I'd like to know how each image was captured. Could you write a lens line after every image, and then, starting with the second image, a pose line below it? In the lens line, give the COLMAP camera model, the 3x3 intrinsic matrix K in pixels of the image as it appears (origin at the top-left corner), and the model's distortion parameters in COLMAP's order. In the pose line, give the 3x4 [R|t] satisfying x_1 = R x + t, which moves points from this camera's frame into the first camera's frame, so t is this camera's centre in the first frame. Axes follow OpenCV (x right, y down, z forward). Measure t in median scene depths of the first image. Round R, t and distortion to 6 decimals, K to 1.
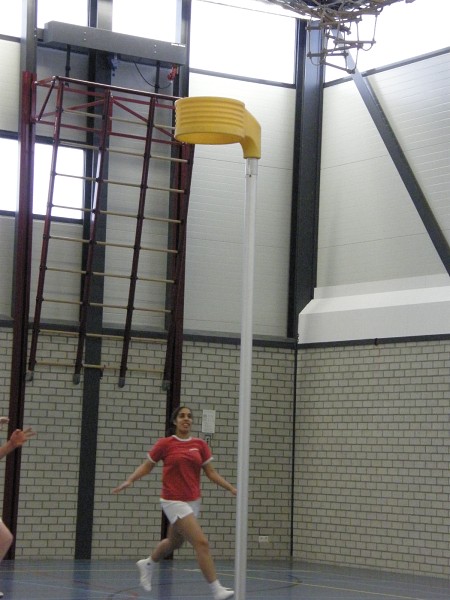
lens RADIAL K [[1986.1, 0, 222.7], [0, 1986.1, 302.3], [0, 0, 1]] dist [0.922180, 0.000000]
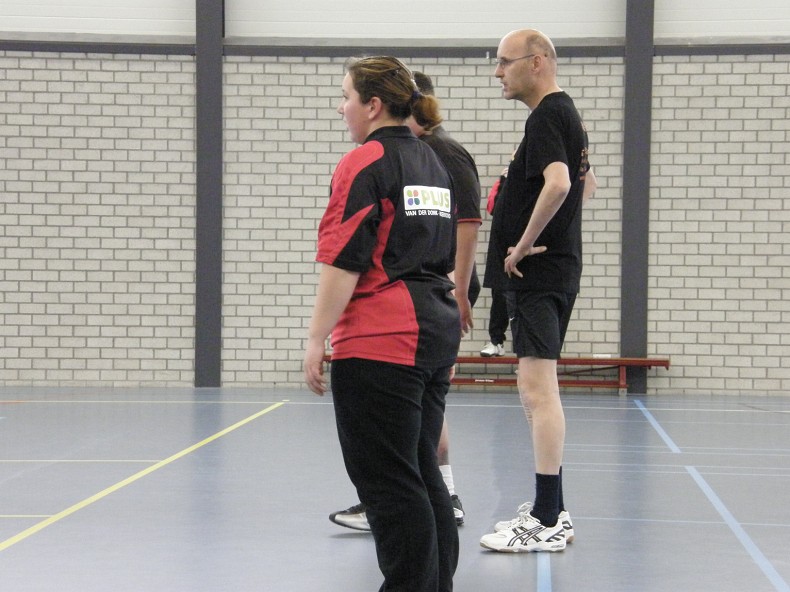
lens RADIAL K [[2615.1, 0, 382.9], [0, 2615.1, 298.1], [0, 0, 1]] dist [0.922180, 0.000000]
pose [[0.814113, -0.019417, -0.580382, 0.458687], [0.068723, 0.995639, 0.063088, 0.041907], [0.576626, -0.091246, 0.811897, 0.294893]]
